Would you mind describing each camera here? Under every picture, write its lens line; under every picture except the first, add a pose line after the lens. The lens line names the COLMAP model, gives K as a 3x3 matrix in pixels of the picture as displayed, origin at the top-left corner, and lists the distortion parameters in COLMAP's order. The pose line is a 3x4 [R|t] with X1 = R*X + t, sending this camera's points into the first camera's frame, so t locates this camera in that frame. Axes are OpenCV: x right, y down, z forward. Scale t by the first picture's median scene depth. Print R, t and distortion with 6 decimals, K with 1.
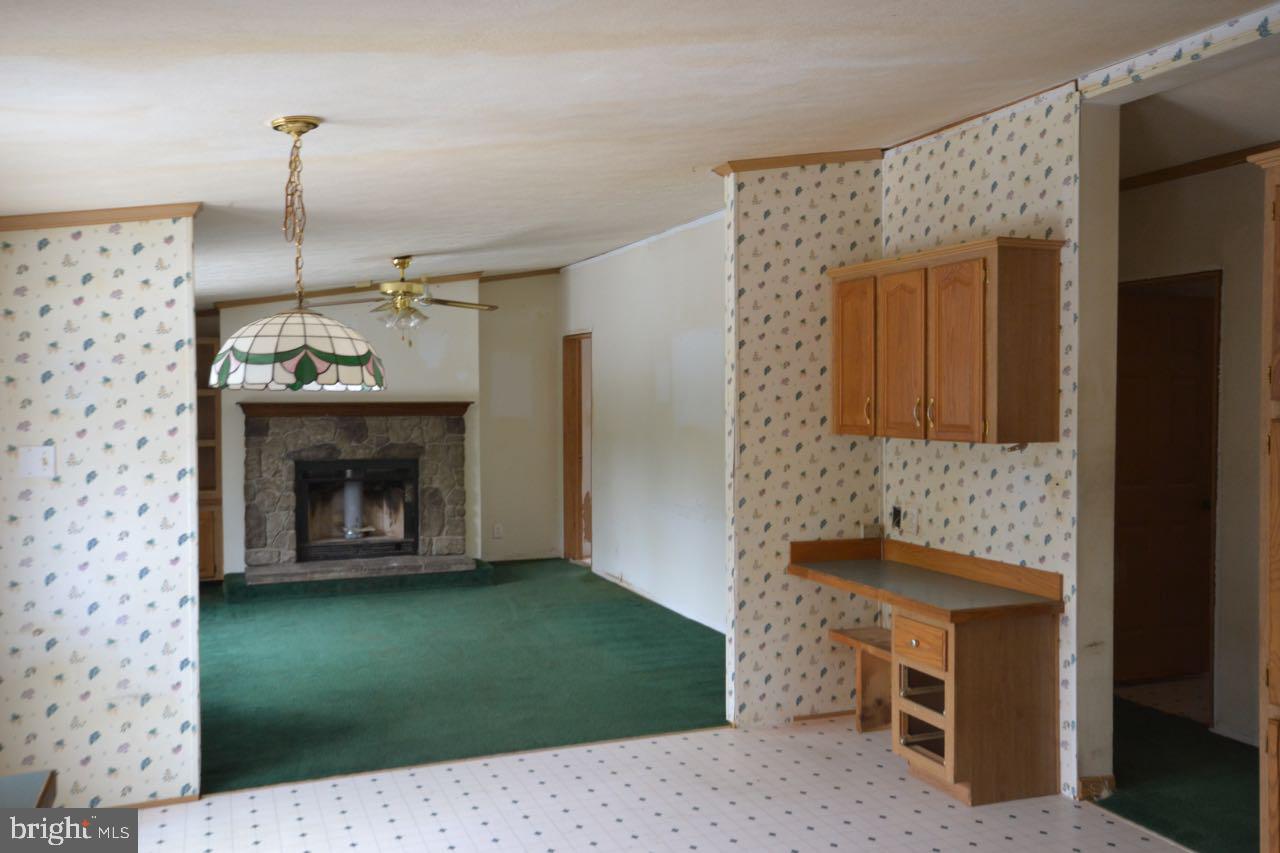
lens RADIAL K [[1056.3, 0, 638.4], [0, 1056.3, 423.1], [0, 0, 1]] dist [0.013512, 0.018031]
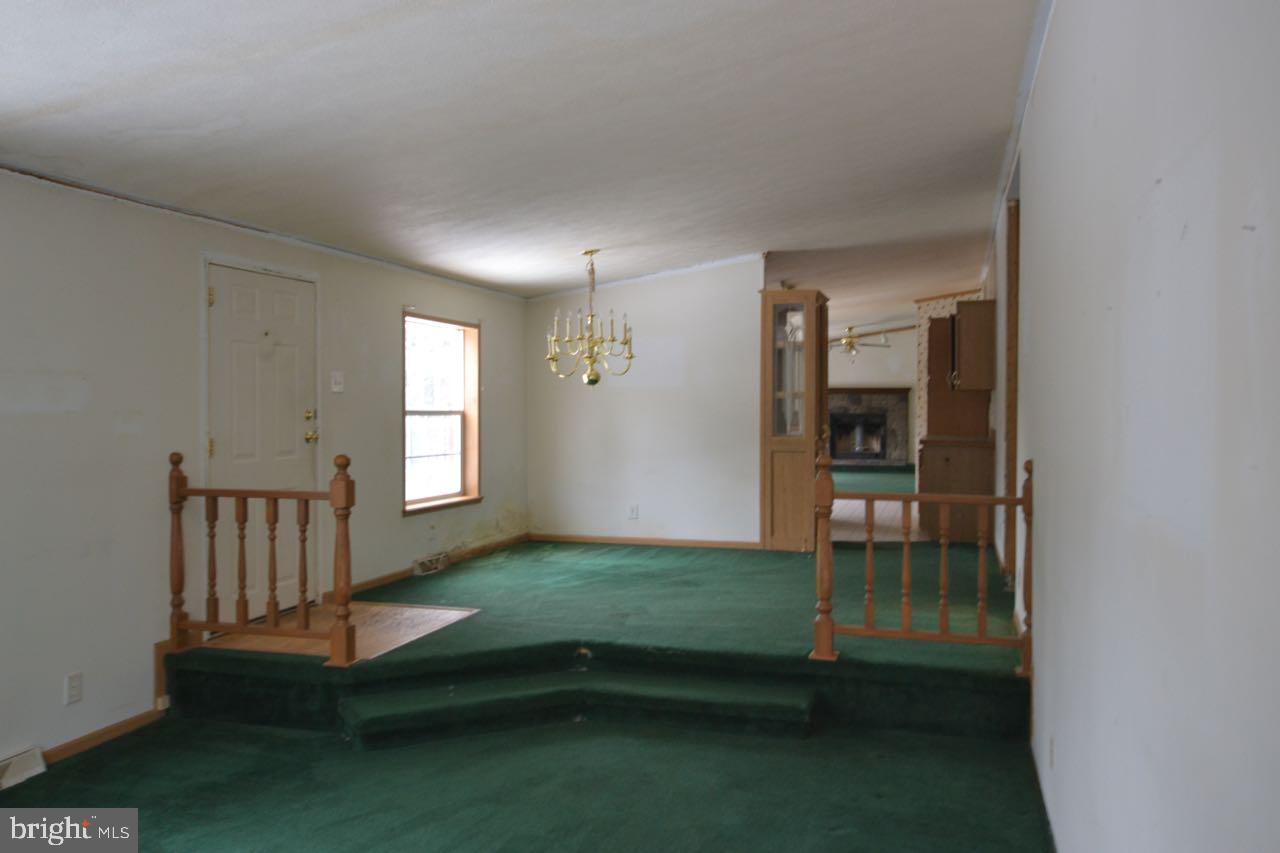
lens RADIAL K [[1056.3, 0, 641.2], [0, 1056.3, 424.4], [0, 0, 1]] dist [0.013512, 0.018031]
pose [[0.786524, 0.015018, -0.617377, 0.754202], [-0.017930, 0.999838, 0.001480, 0.062623], [0.617299, 0.009906, 0.786666, -1.028177]]
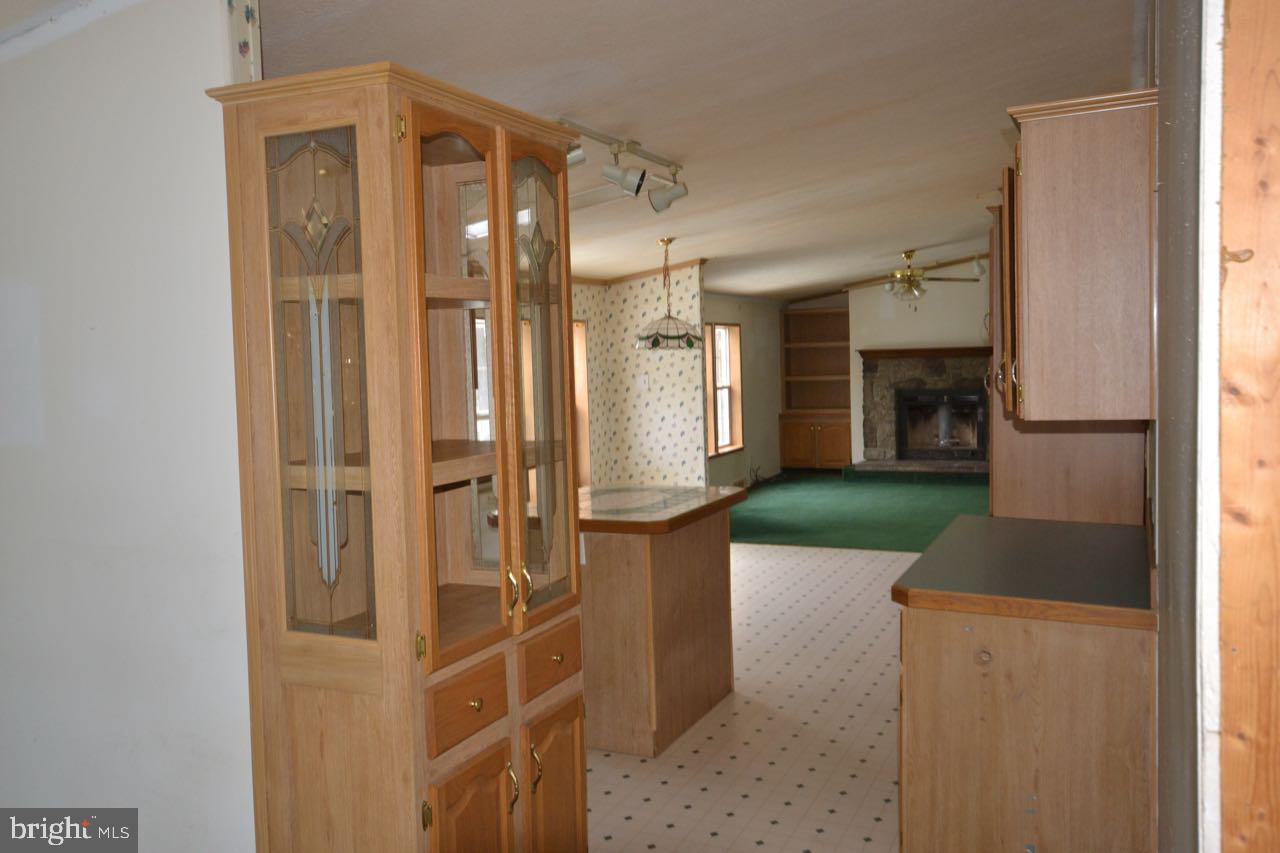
lens RADIAL K [[1056.3, 0, 643.1], [0, 1056.3, 421.8], [0, 0, 1]] dist [0.013512, 0.018031]
pose [[0.691853, 0.029396, -0.721440, 0.483486], [0.009415, 0.998719, 0.049723, 0.004645], [0.721977, -0.041194, 0.690689, -0.253881]]
